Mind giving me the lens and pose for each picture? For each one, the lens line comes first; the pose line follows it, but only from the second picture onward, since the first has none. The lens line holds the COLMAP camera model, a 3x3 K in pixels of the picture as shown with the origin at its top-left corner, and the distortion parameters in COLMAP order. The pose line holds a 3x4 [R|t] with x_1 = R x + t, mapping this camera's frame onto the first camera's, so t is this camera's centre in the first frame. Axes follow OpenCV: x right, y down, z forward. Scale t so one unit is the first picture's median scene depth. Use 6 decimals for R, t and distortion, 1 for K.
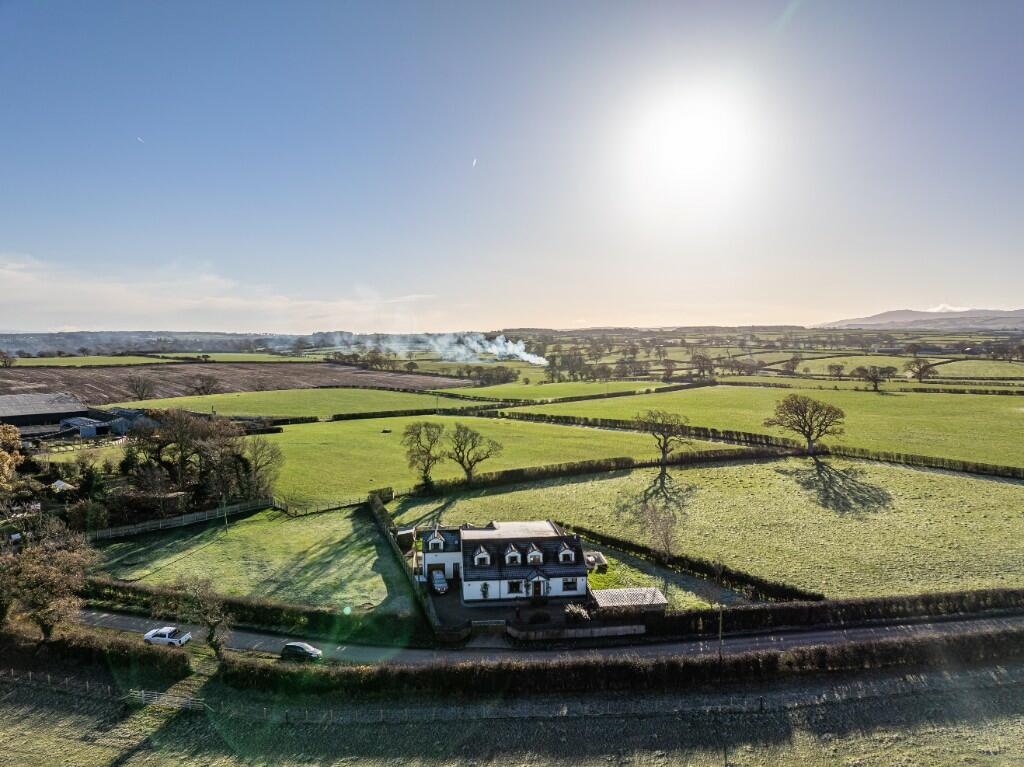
lens RADIAL K [[722.9, 0, 517.2], [0, 722.9, 379.2], [0, 0, 1]] dist [-0.037669, -0.004169]
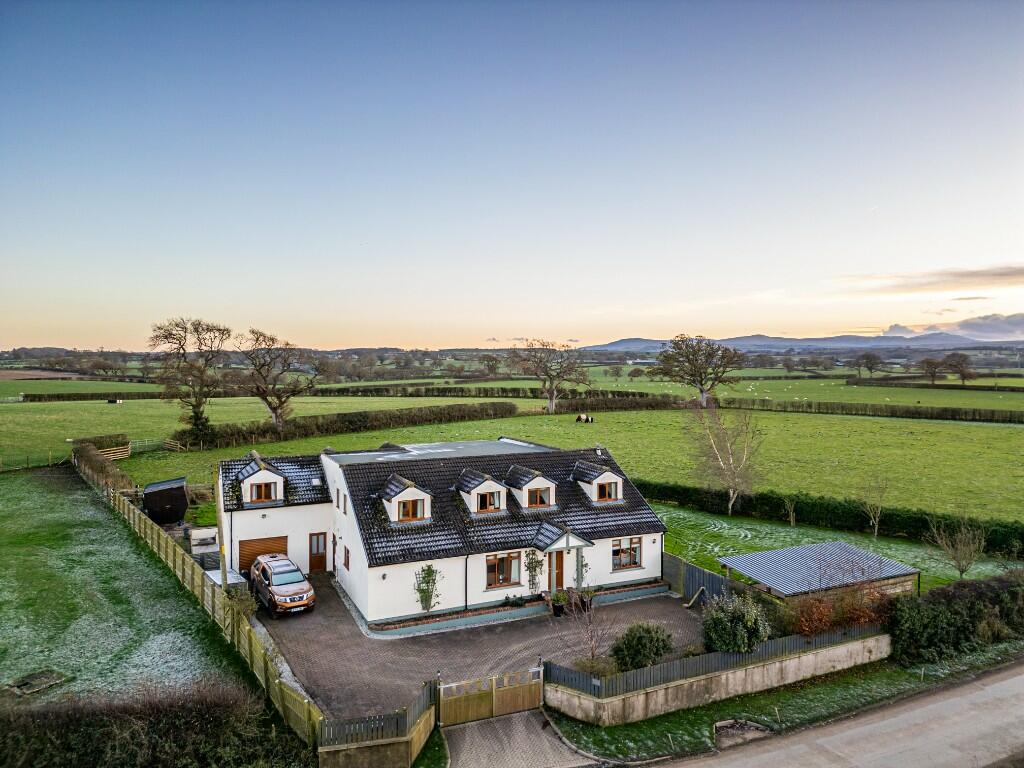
lens RADIAL K [[710.5, 0, 512.0], [0, 710.5, 384.0], [0, 0, 1]] dist [0.071507, -0.059120]
pose [[0.947415, -0.004028, 0.319984, -0.116470], [0.012760, 0.999601, -0.025198, 0.198107], [-0.319755, 0.027956, 0.947088, 0.636125]]
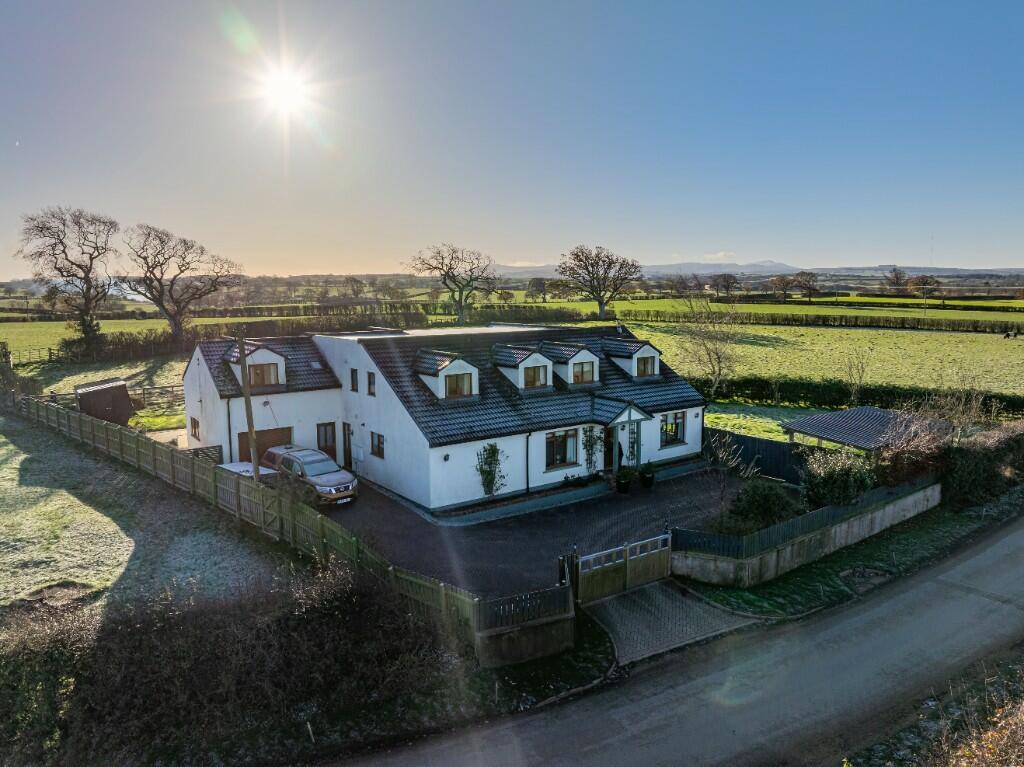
lens RADIAL K [[722.9, 0, 517.2], [0, 722.9, 379.2], [0, 0, 1]] dist [-0.037669, -0.004169]
pose [[0.862641, -0.062518, 0.501939, -0.186802], [0.030243, 0.996932, 0.072196, 0.228098], [-0.504912, -0.047099, 0.861885, 0.713753]]
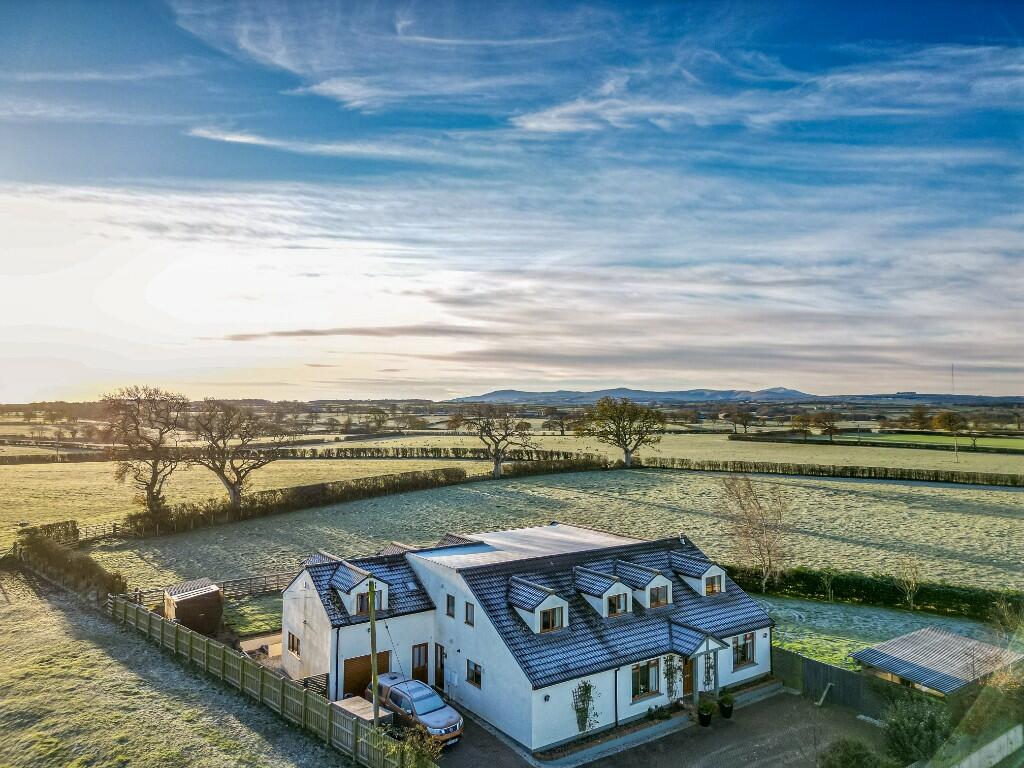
lens RADIAL K [[710.5, 0, 512.0], [0, 710.5, 384.0], [0, 0, 1]] dist [0.071507, -0.059120]
pose [[0.875572, 0.025382, 0.482421, -0.235947], [0.022953, 0.995305, -0.094025, 0.171639], [-0.482543, 0.093399, 0.870878, 0.698925]]
